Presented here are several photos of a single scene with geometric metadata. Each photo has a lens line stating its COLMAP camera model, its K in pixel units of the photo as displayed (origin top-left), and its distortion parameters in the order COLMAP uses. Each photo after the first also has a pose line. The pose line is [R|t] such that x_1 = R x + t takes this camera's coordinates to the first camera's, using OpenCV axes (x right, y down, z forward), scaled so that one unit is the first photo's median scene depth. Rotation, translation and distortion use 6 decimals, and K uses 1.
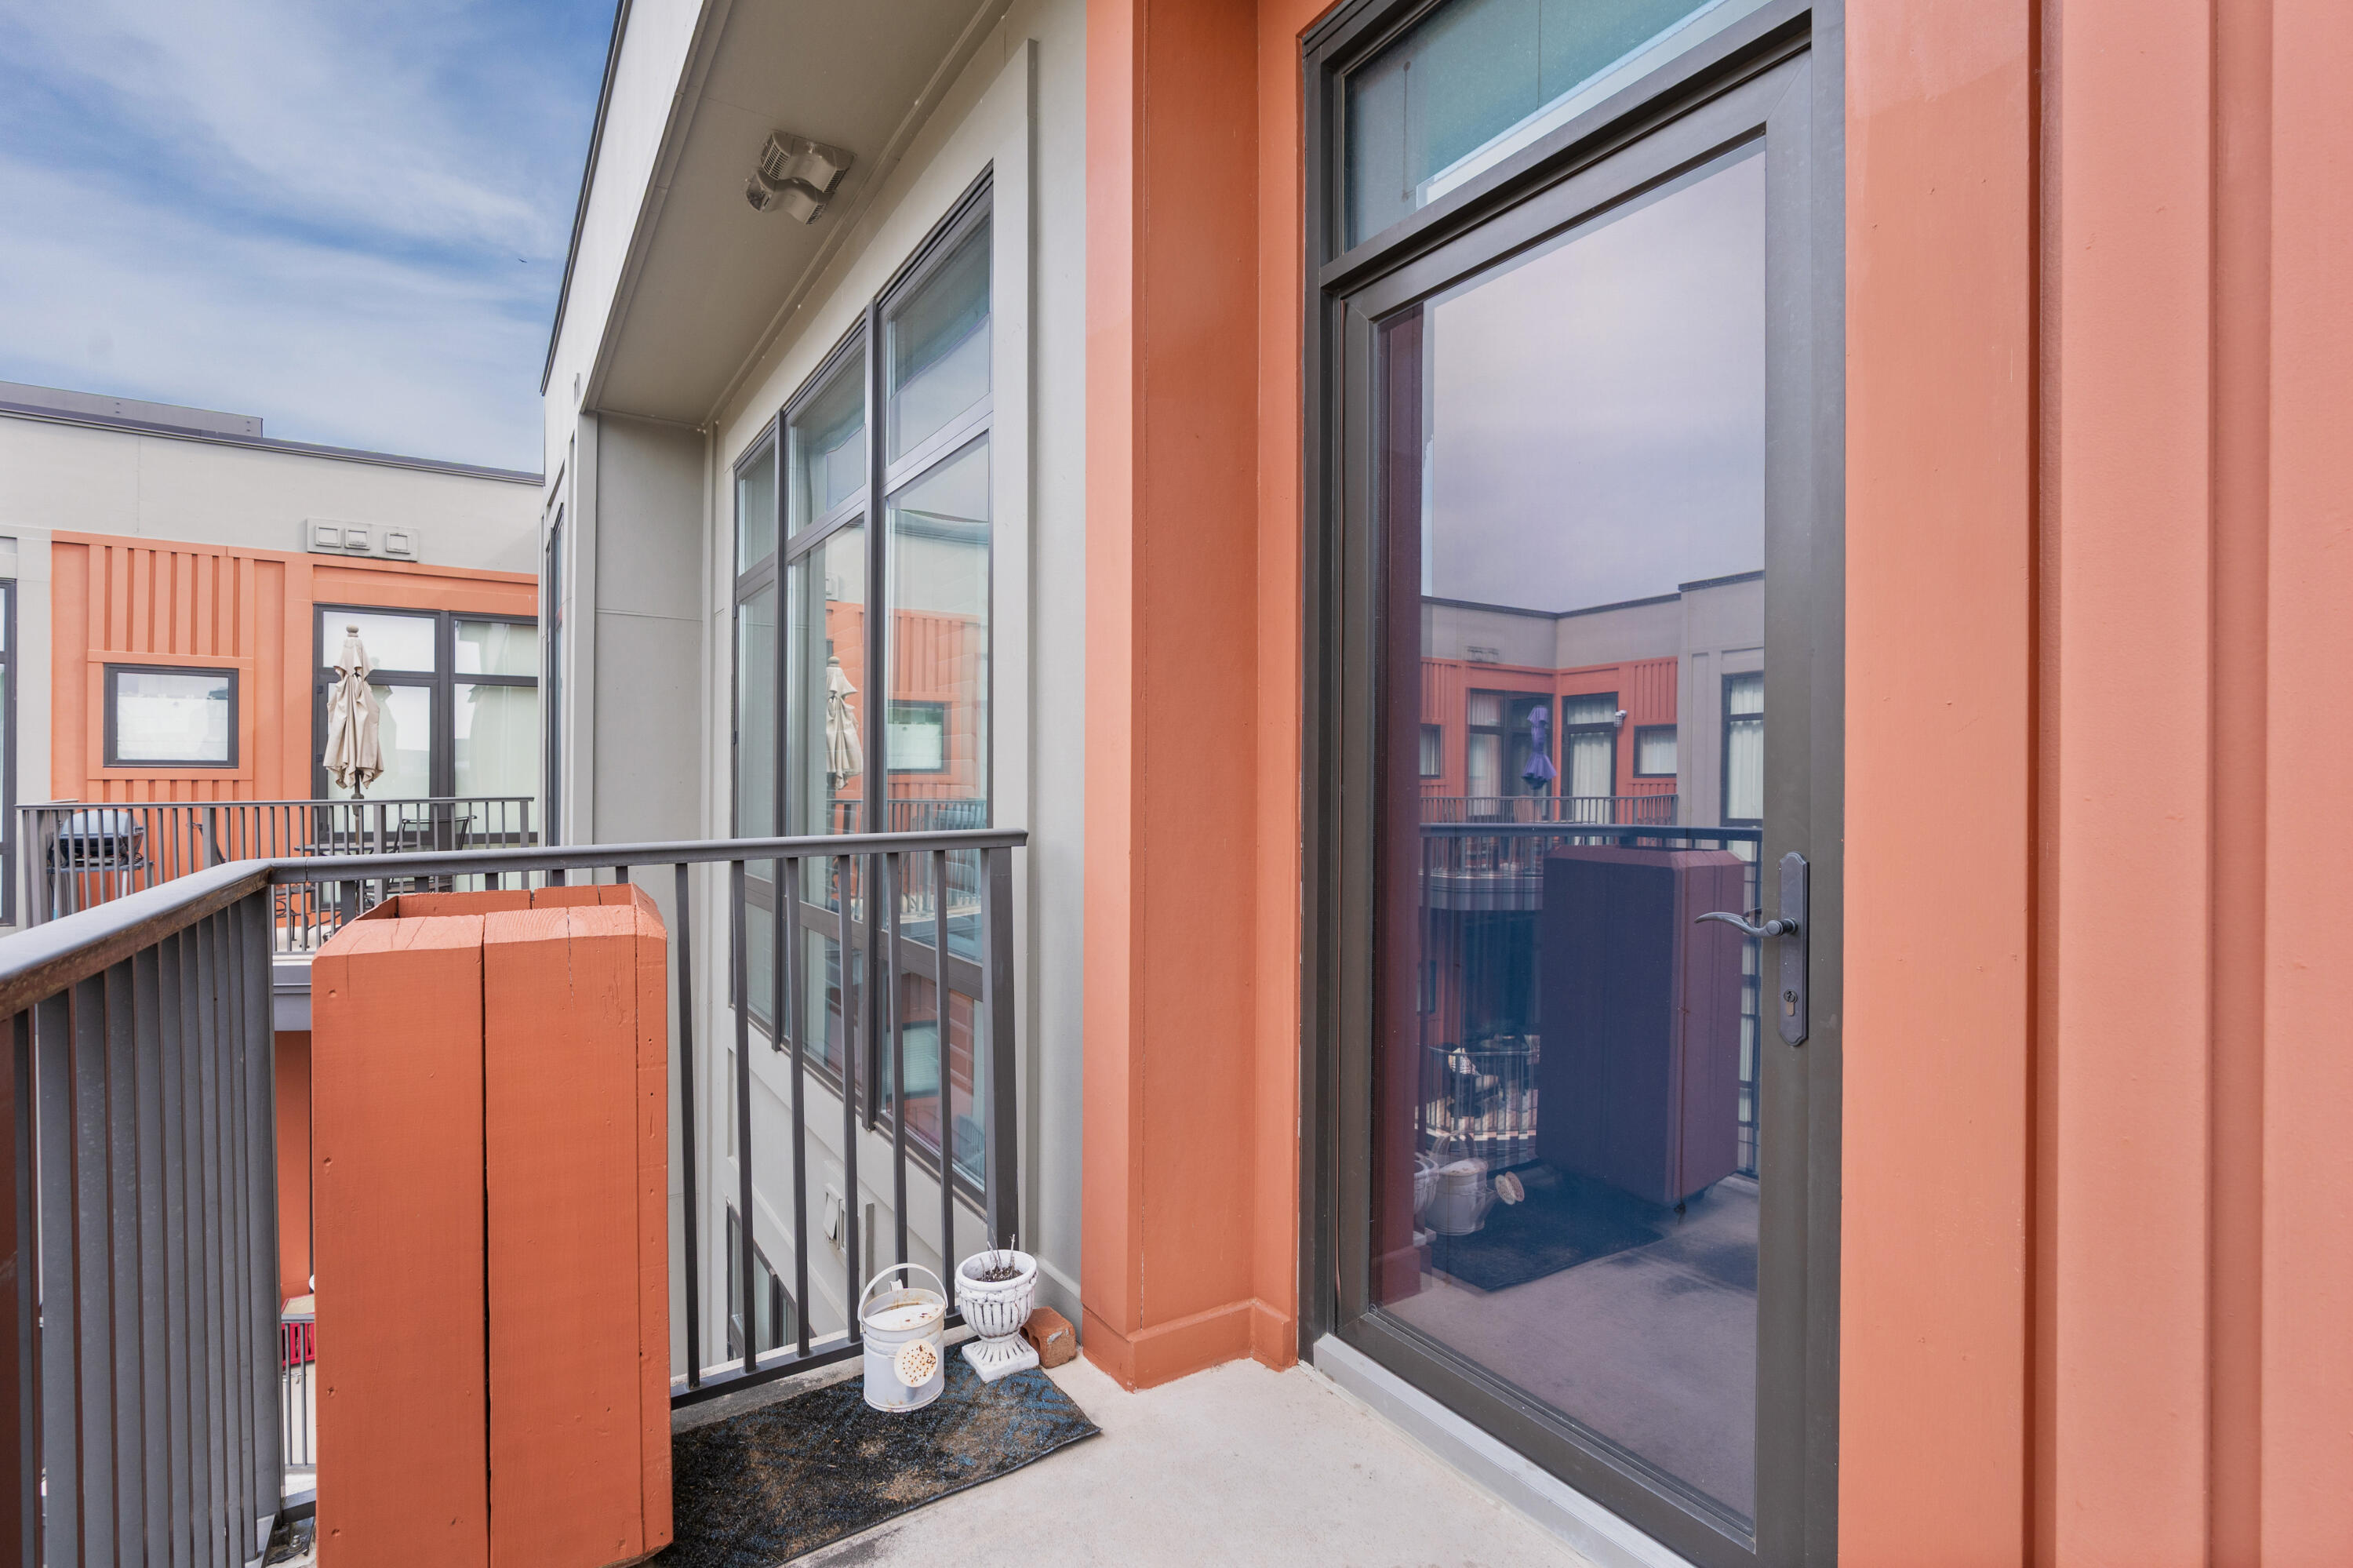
lens RADIAL K [[1089.8, 0, 1129.6], [0, 1089.8, 783.7], [0, 0, 1]] dist [0.000881, 0.001082]
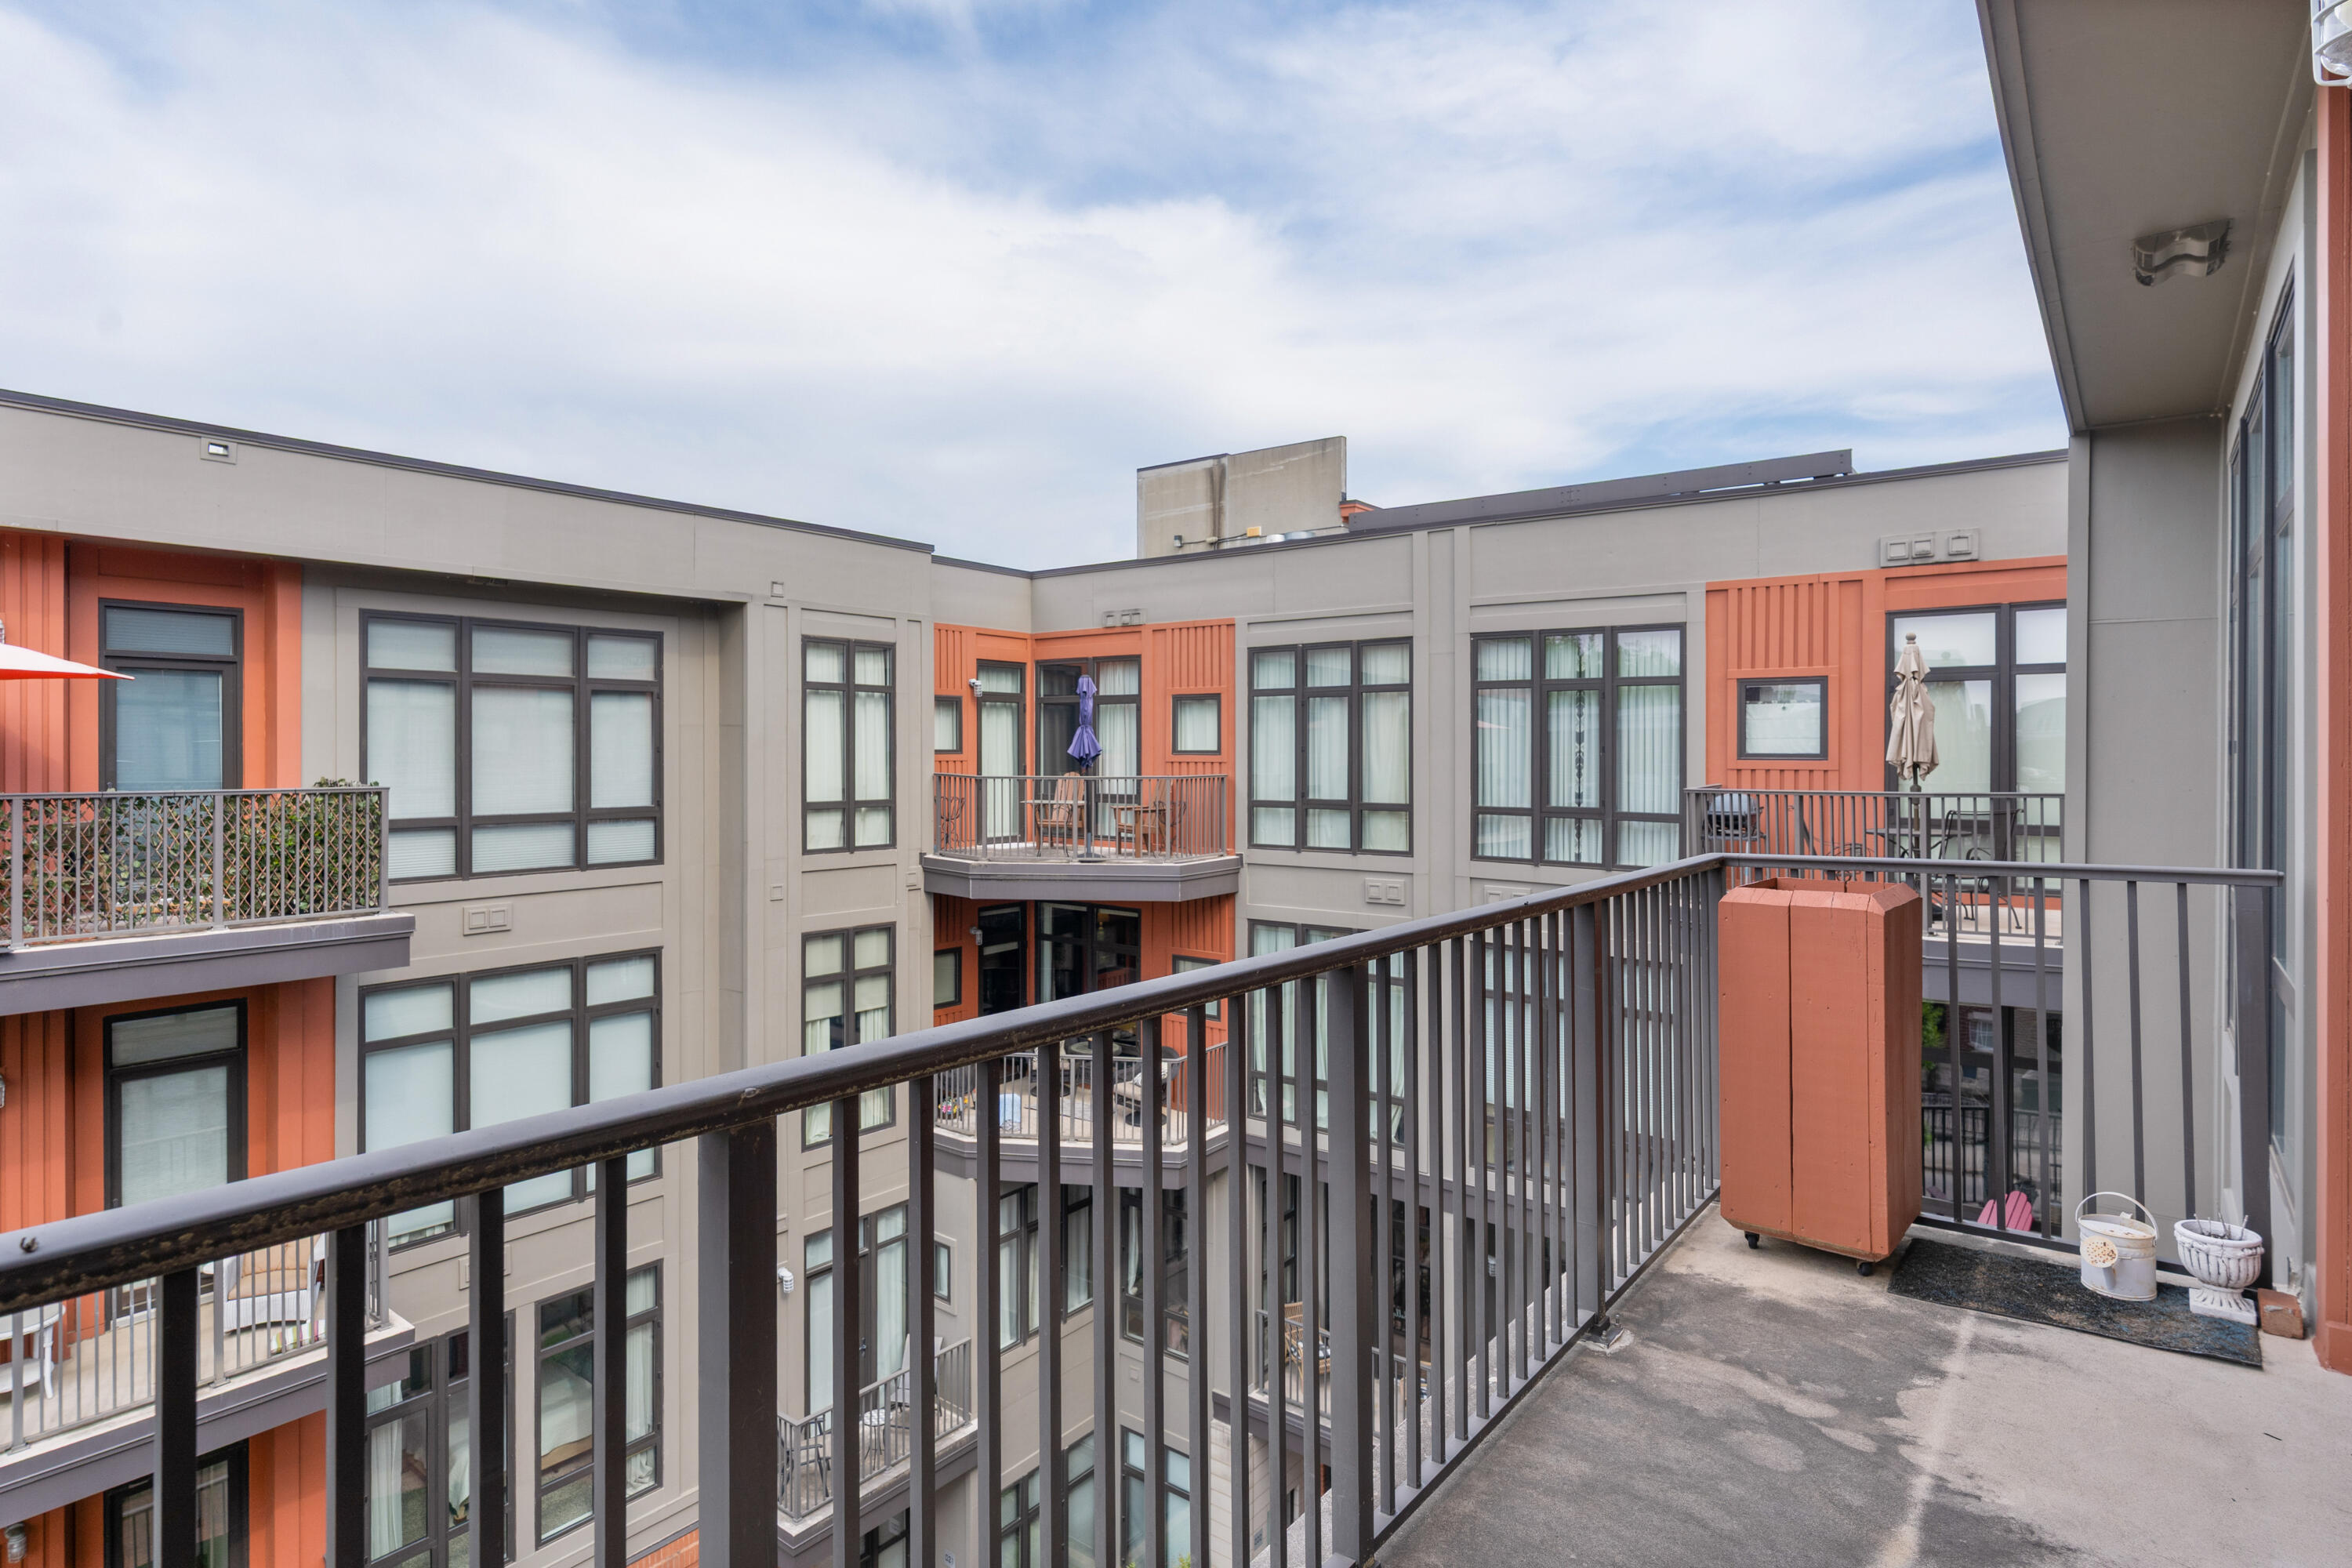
lens RADIAL K [[1245.9, 0, 1171.6], [0, 1245.9, 750.7], [0, 0, 1]] dist [0.001474, 0.000527]
pose [[0.357552, -0.001334, -0.933892, 0.198942], [-0.000526, 0.999999, -0.001630, -0.022990], [0.933893, 0.001074, 0.357550, -0.152734]]
